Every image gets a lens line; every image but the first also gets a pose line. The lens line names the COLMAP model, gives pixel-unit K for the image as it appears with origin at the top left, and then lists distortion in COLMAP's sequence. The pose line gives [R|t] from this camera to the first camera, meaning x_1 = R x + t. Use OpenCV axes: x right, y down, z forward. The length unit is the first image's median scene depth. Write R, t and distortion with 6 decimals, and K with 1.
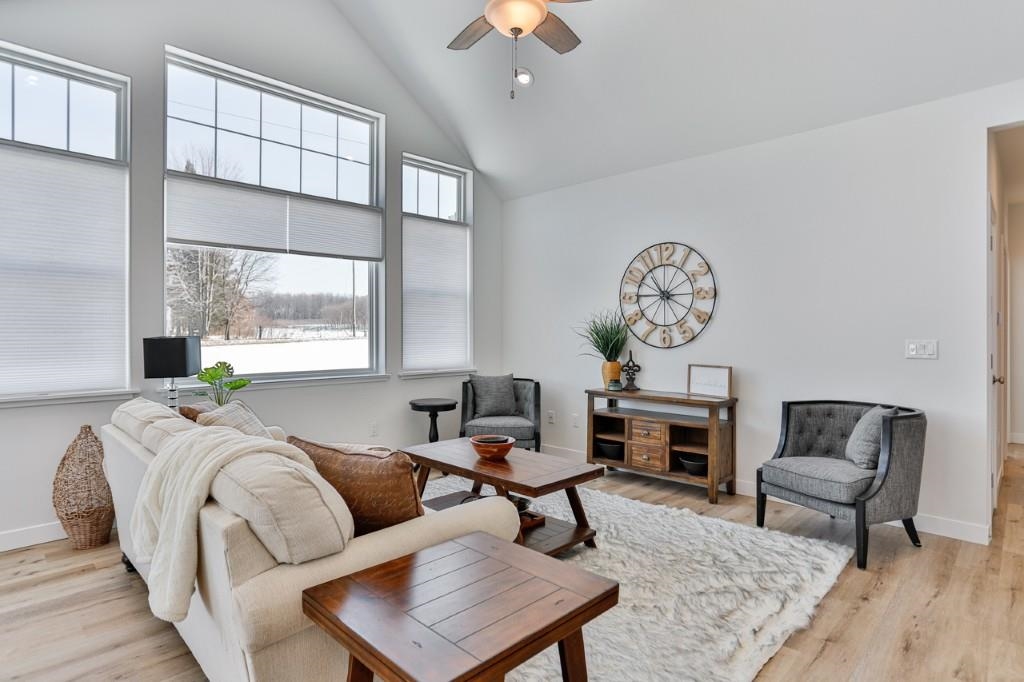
lens RADIAL K [[548.2, 0, 512.3], [0, 548.2, 334.5], [0, 0, 1]] dist [0.001960, 0.001101]
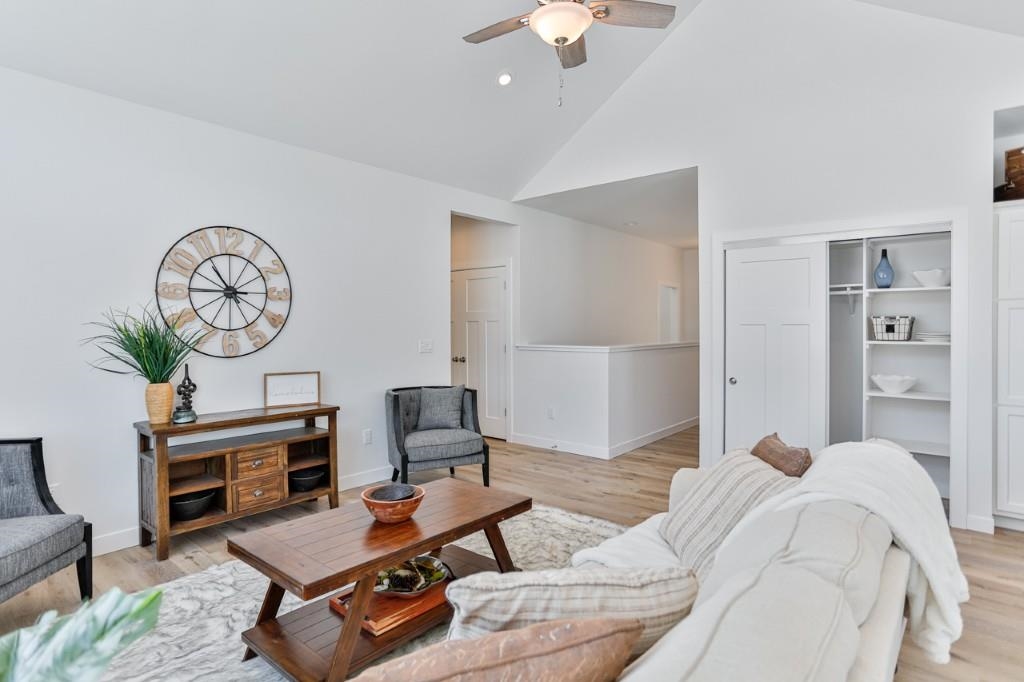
lens RADIAL K [[548.2, 0, 512.3], [0, 548.2, 338.7], [0, 0, 1]] dist [0.001960, 0.001101]
pose [[-0.081421, -0.021752, 0.996442, -0.568720], [0.006245, 0.999731, 0.022335, -0.018932], [-0.996660, 0.008041, -0.081263, 0.665843]]
